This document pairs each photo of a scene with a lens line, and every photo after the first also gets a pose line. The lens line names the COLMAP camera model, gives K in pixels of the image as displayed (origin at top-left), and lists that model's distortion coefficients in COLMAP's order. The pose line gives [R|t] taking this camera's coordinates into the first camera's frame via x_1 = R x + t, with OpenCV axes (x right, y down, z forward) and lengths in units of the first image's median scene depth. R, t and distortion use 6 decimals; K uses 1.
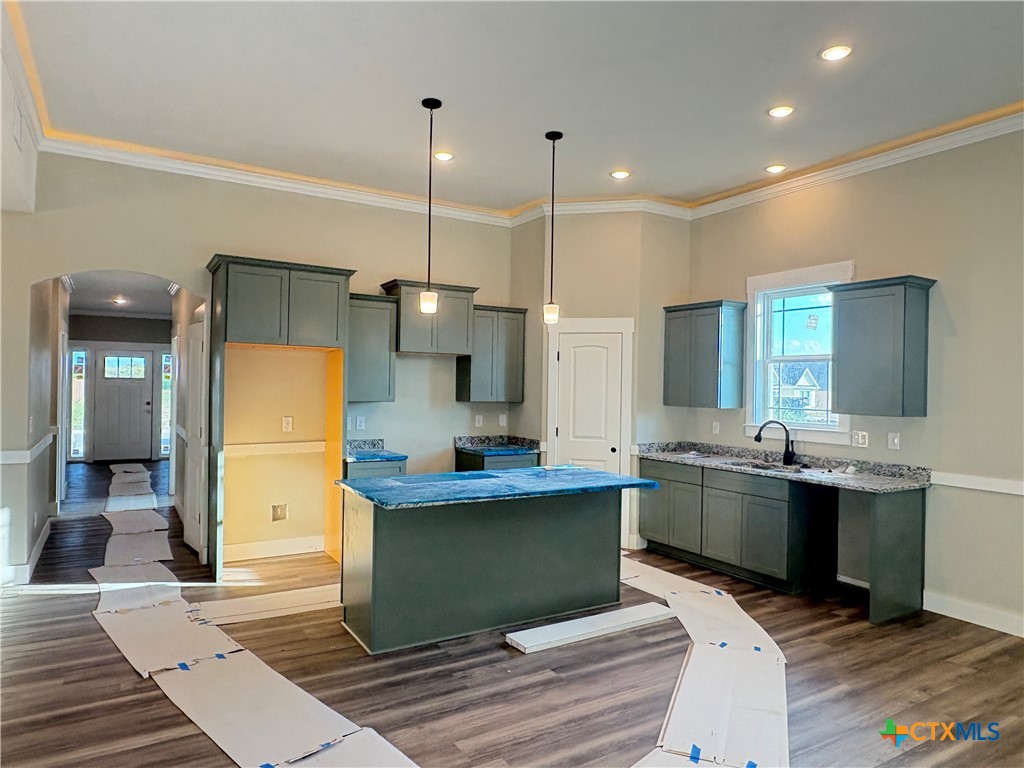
lens RADIAL K [[652.5, 0, 517.4], [0, 652.5, 383.5], [0, 0, 1]] dist [-0.002108, 0.002499]
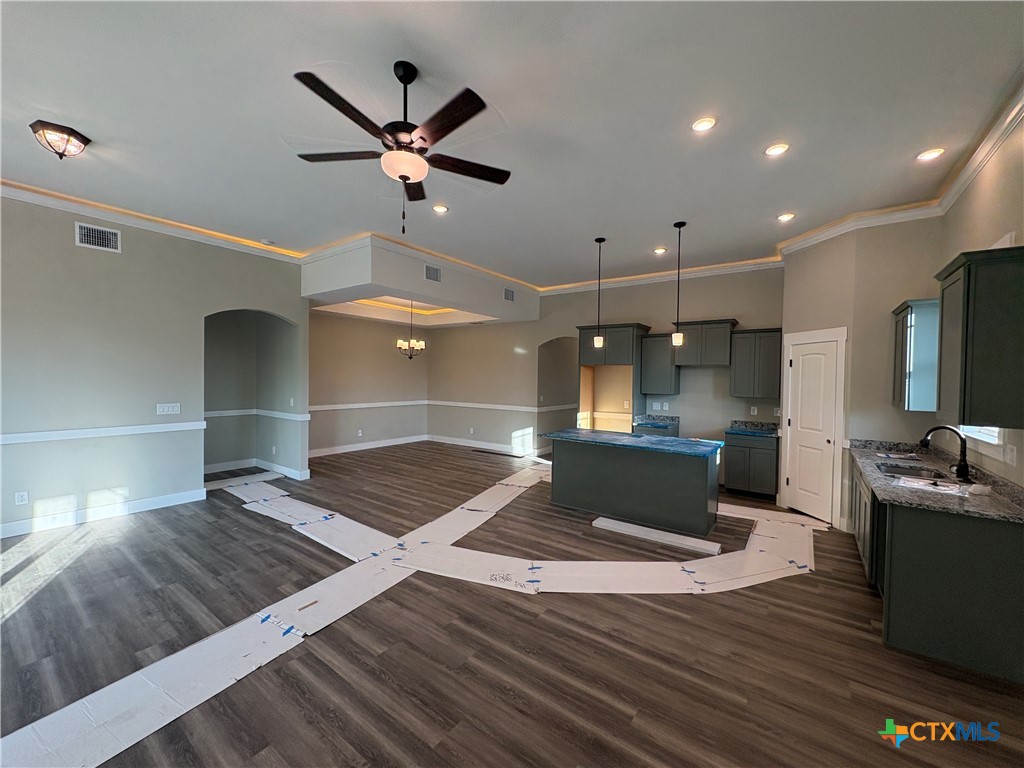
lens RADIAL K [[407.3, 0, 514.0], [0, 407.3, 382.0], [0, 0, 1]] dist [-0.002196, -0.000043]
pose [[0.385392, 0.000889, -0.922753, 0.935875], [-0.006832, 0.999975, -0.001891, -0.000147], [0.922728, 0.007033, 0.385388, 0.304656]]
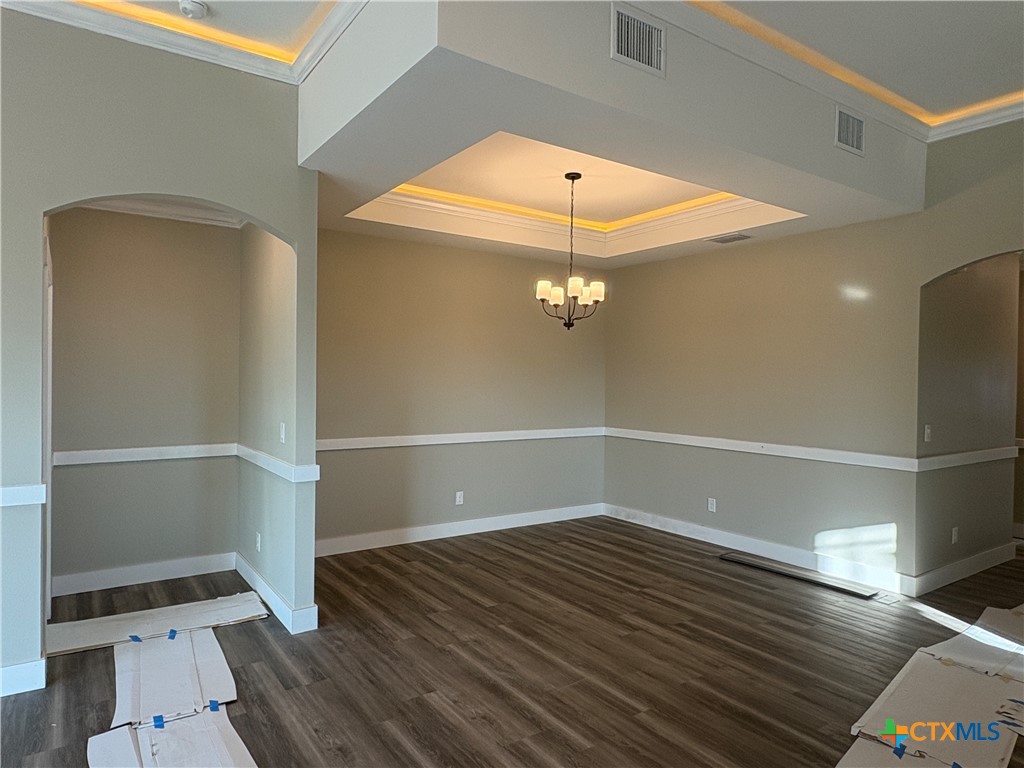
lens RADIAL K [[652.5, 0, 514.2], [0, 652.5, 385.4], [0, 0, 1]] dist [-0.002108, 0.002499]
pose [[0.061033, -0.002304, -0.998133, 0.206031], [-0.011910, 0.999924, -0.003036, 0.004942], [0.998065, 0.012073, 0.061001, 0.416195]]
